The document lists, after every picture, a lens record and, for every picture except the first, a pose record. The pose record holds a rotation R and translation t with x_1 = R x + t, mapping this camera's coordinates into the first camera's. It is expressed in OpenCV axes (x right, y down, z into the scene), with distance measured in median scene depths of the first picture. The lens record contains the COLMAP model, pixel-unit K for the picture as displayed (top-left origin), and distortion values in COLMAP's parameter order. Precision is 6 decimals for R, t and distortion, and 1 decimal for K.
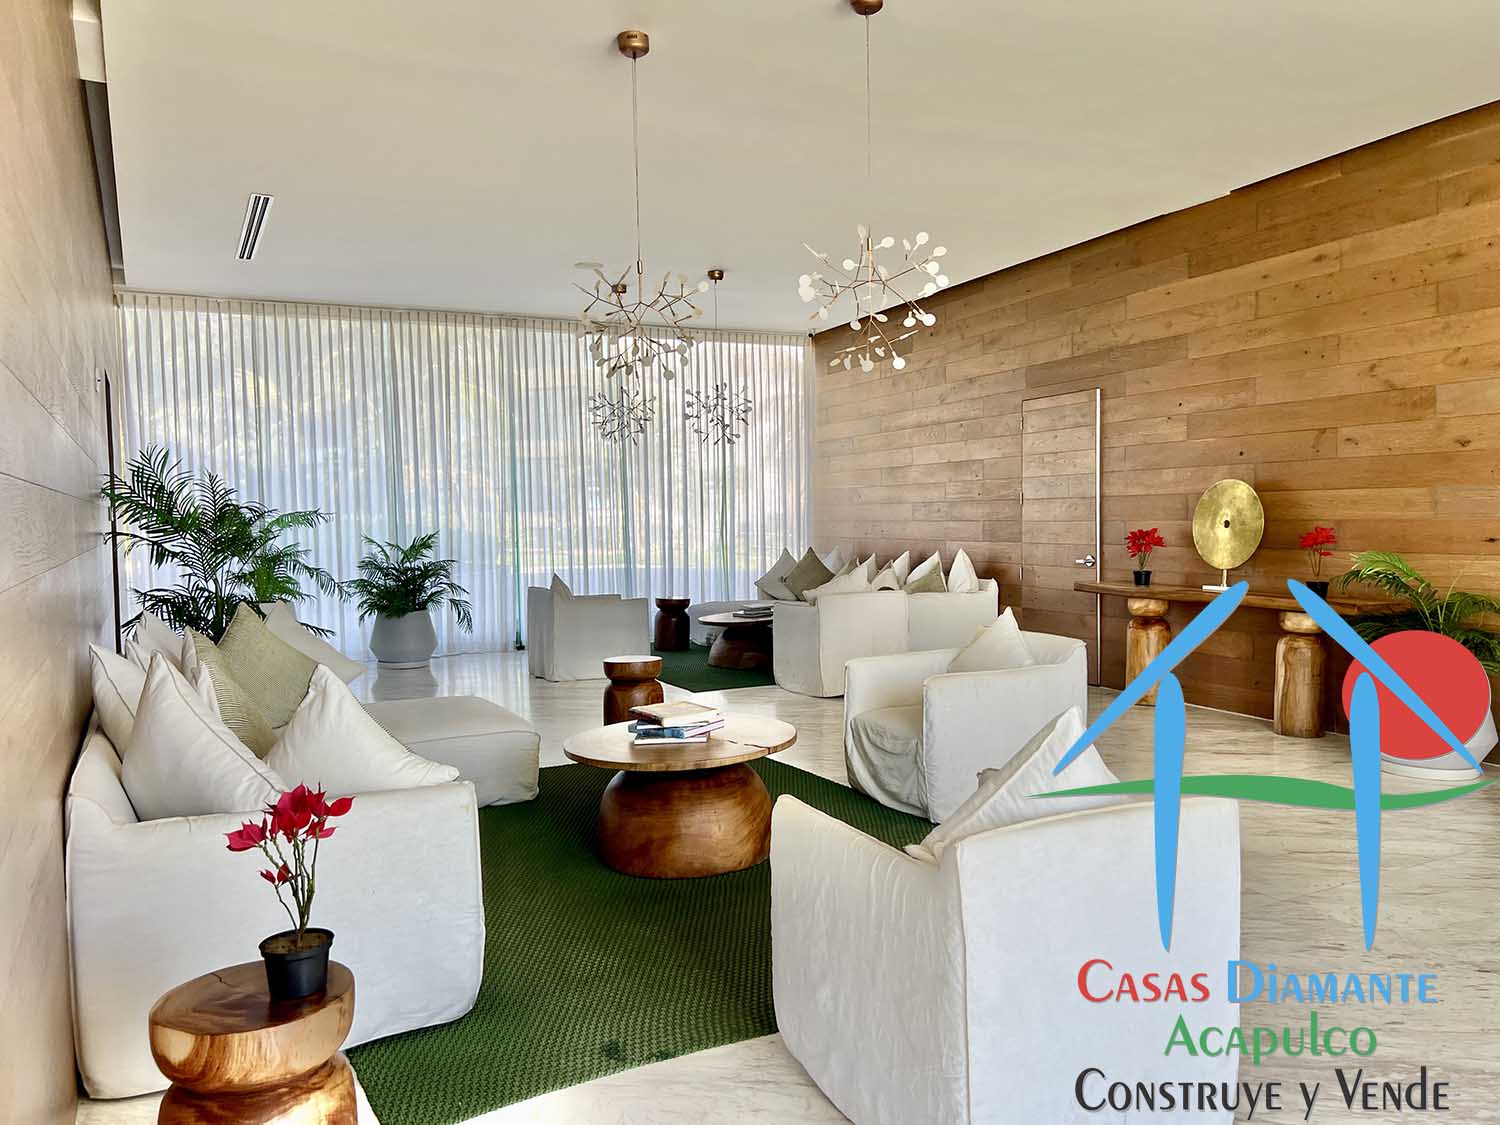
lens RADIAL K [[1124.3, 0, 750.0], [0, 1124.3, 562.5], [0, 0, 1]] dist [0.091676, -0.125224]
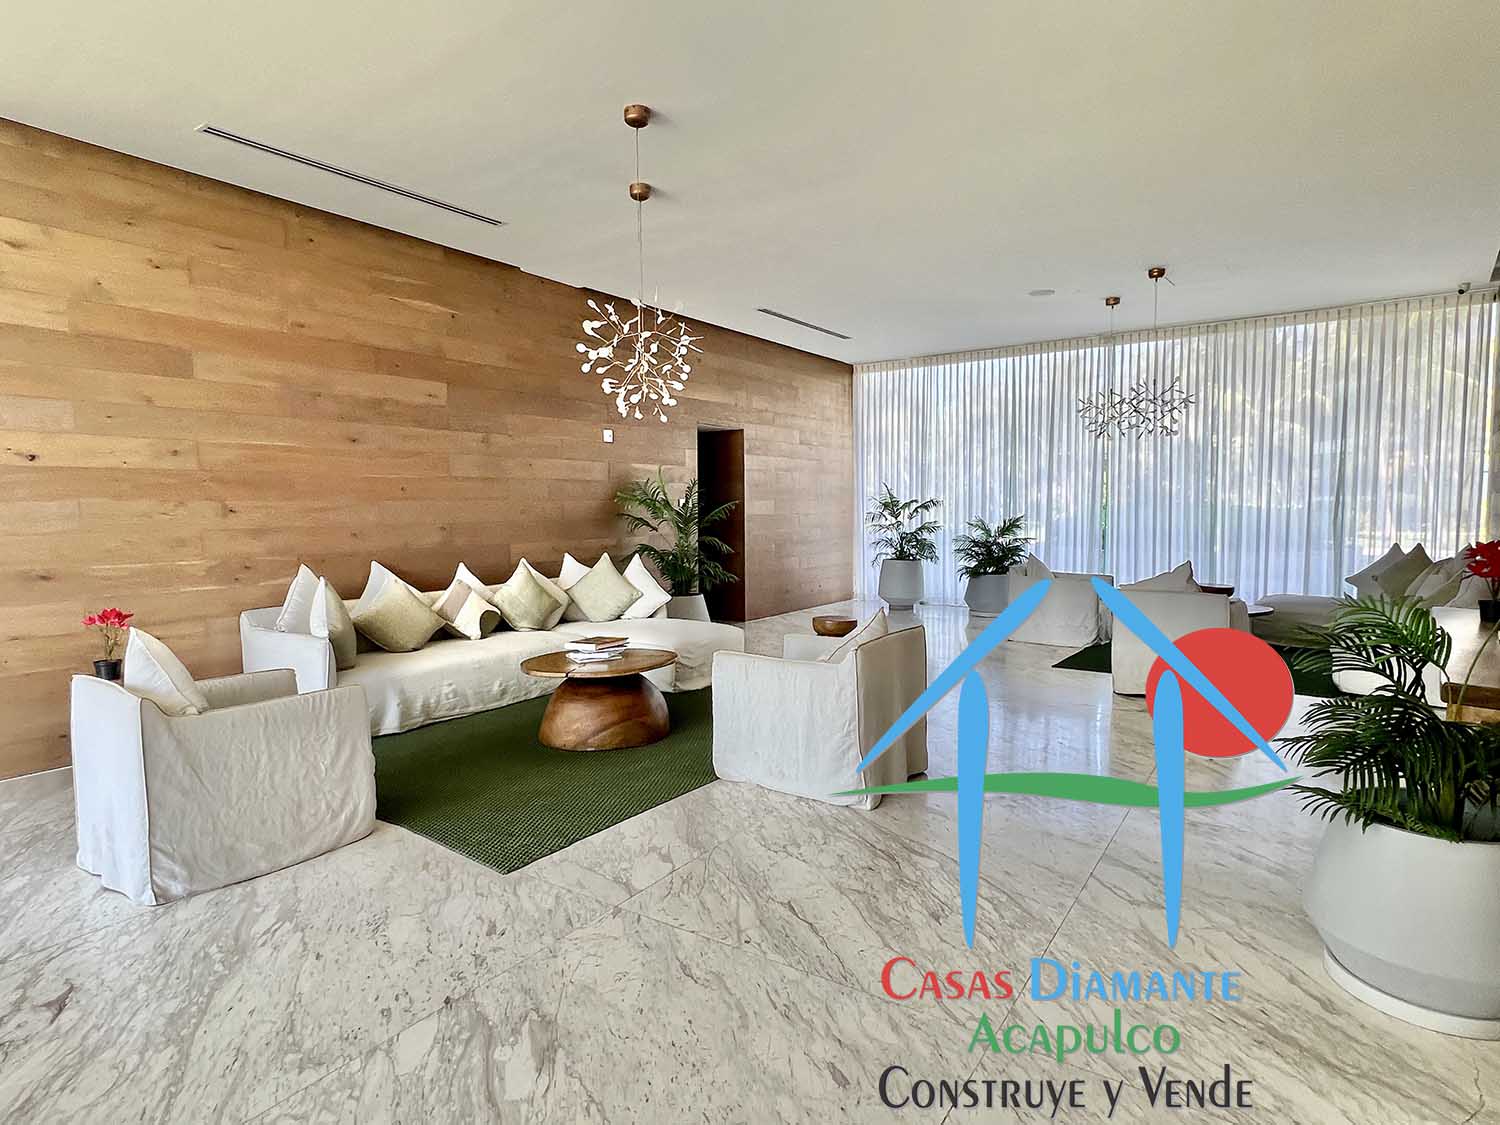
lens RADIAL K [[882.2, 0, 782.7], [0, 882.2, 555.8], [0, 0, 1]] dist [0.021347, -0.000129]
pose [[0.467240, 0.070346, -0.881327, 0.535347], [-0.040171, 0.997489, 0.058322, -0.033333], [0.883217, 0.008153, 0.468893, 0.329338]]
